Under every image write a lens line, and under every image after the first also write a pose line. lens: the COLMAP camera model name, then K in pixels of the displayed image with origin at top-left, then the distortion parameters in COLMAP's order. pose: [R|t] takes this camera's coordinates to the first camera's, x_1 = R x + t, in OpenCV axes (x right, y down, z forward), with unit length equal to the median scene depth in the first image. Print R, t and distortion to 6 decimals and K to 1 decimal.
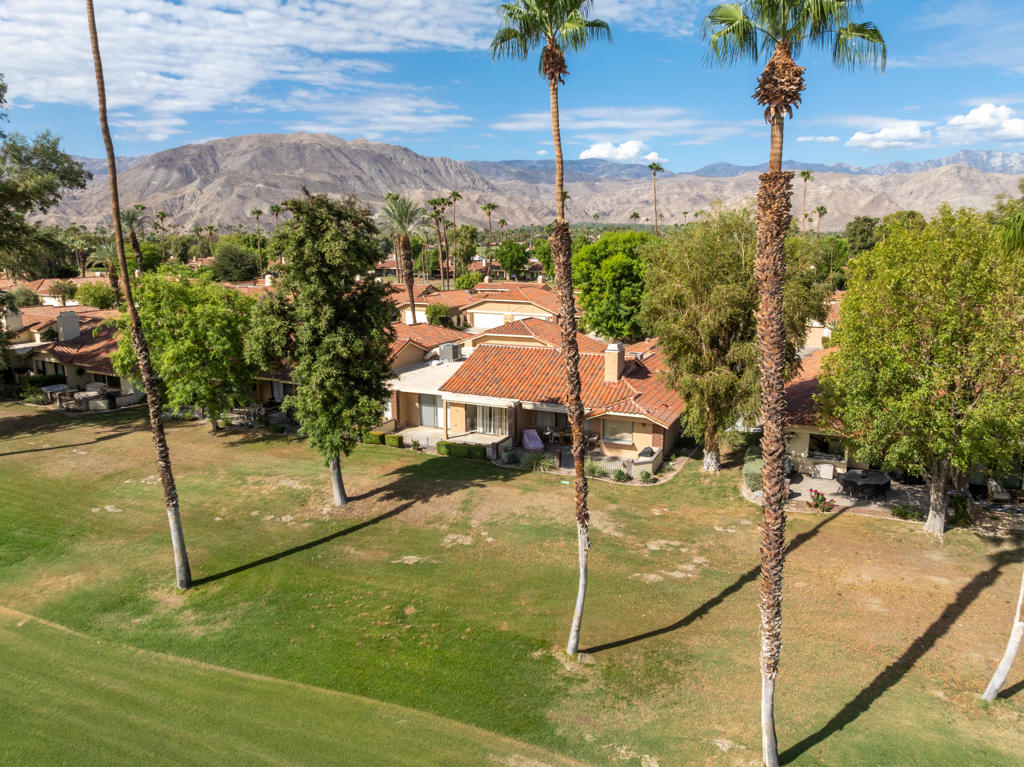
lens RADIAL K [[720.0, 0, 512.0], [0, 720.0, 383.5], [0, 0, 1]] dist [-0.024753, -0.000587]
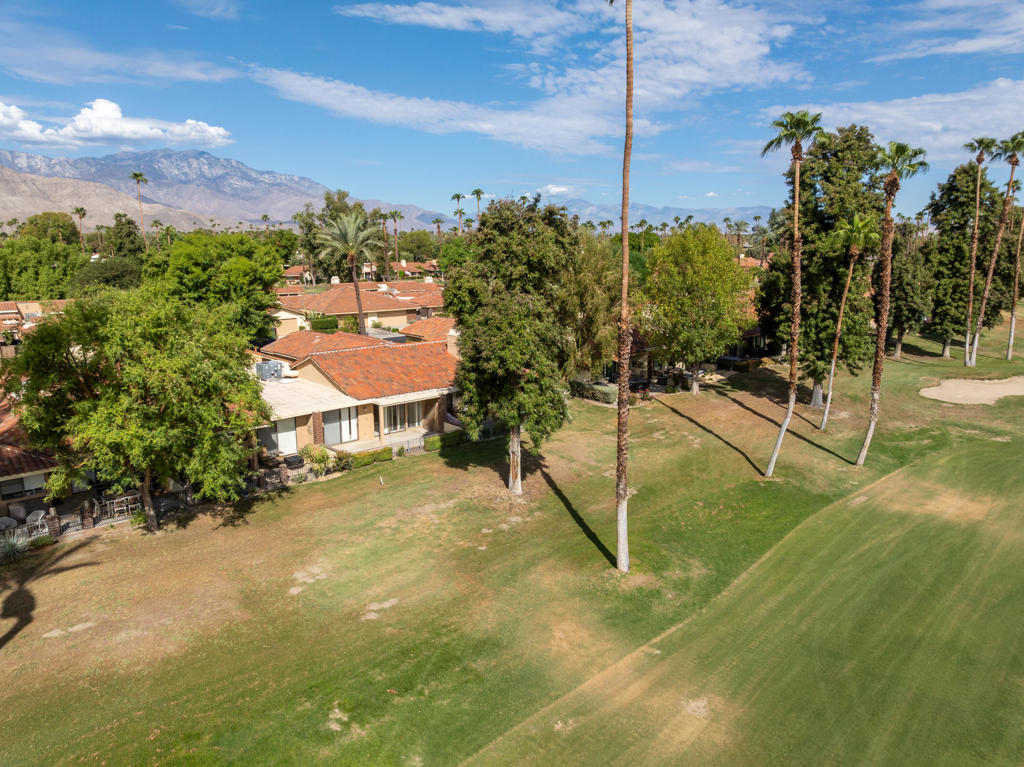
lens RADIAL K [[709.7, 0, 512.0], [0, 709.7, 383.5], [0, 0, 1]] dist [-0.004125, -0.000465]
pose [[0.388198, -0.181728, 0.903481, -0.874340], [0.182168, 0.976153, 0.118073, -0.086810], [-0.903392, 0.118749, 0.412045, 0.419865]]
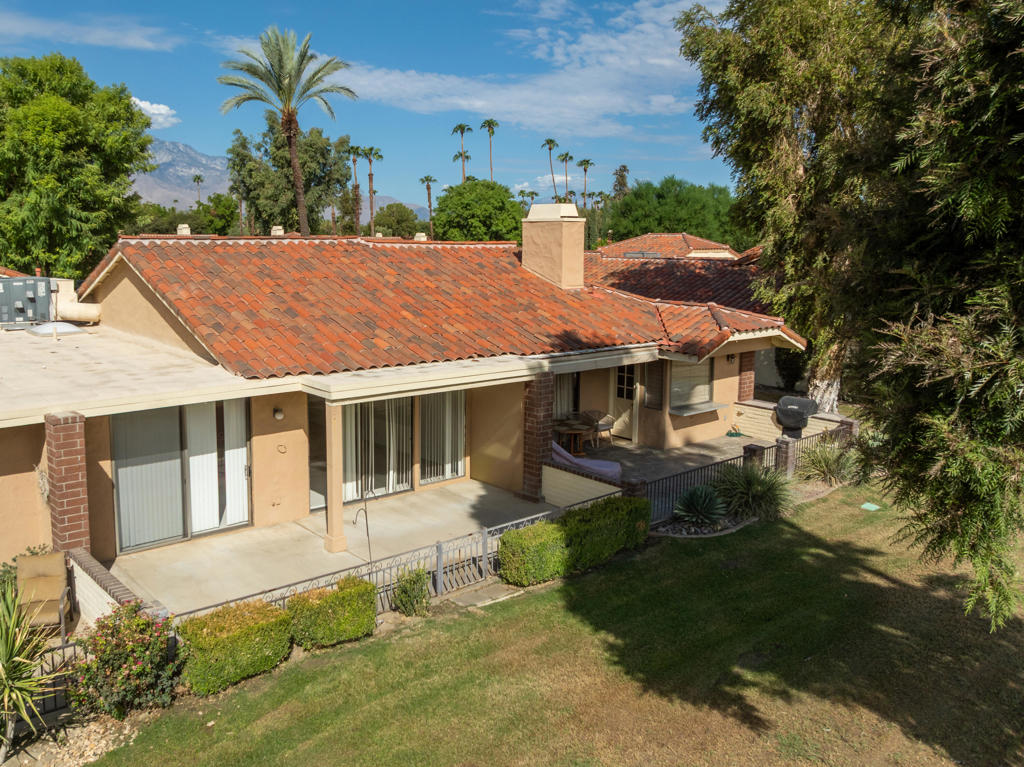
lens RADIAL K [[843.0, 0, 512.0], [0, 843.0, 383.5], [0, 0, 1]] dist [-0.113502, -0.005695]
pose [[0.379906, -0.141839, 0.914086, -0.341804], [0.165746, 0.982620, 0.083587, 0.001900], [-0.910055, 0.119751, 0.396812, 0.792781]]
